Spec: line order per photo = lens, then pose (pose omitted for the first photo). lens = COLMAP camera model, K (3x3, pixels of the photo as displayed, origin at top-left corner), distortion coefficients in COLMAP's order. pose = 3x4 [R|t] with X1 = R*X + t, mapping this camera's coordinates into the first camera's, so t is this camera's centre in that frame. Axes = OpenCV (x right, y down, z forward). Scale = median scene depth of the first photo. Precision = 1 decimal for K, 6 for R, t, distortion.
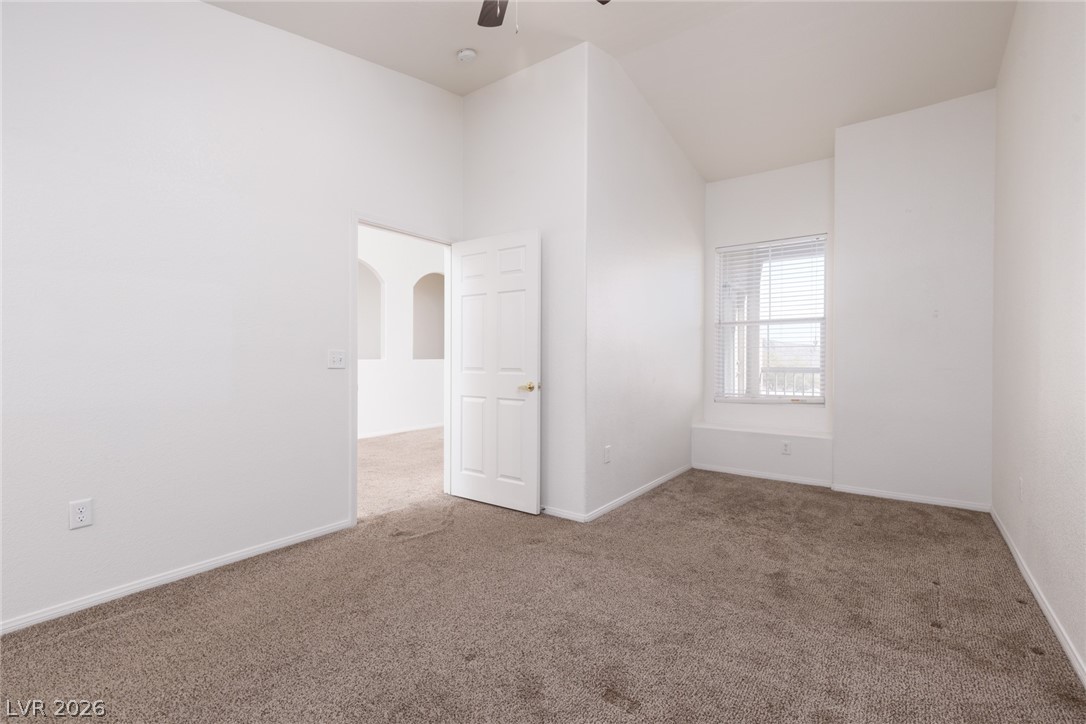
lens RADIAL K [[483.5, 0, 542.2], [0, 483.5, 358.9], [0, 0, 1]] dist [0.001679, -0.000746]
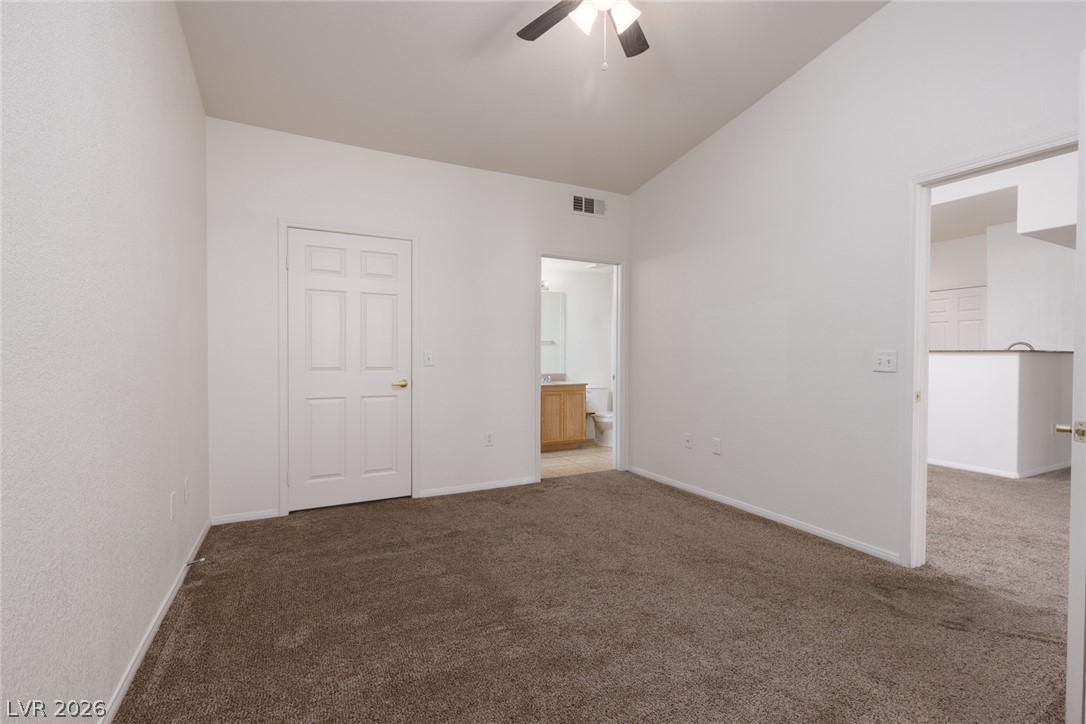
lens RADIAL K [[483.5, 0, 543.1], [0, 483.5, 362.7], [0, 0, 1]] dist [0.001679, -0.000746]
pose [[-0.452021, 0.008219, -0.891969, 0.629956], [-0.003204, 0.999936, 0.010838, -0.003669], [0.892002, 0.007757, -0.451966, 0.856496]]
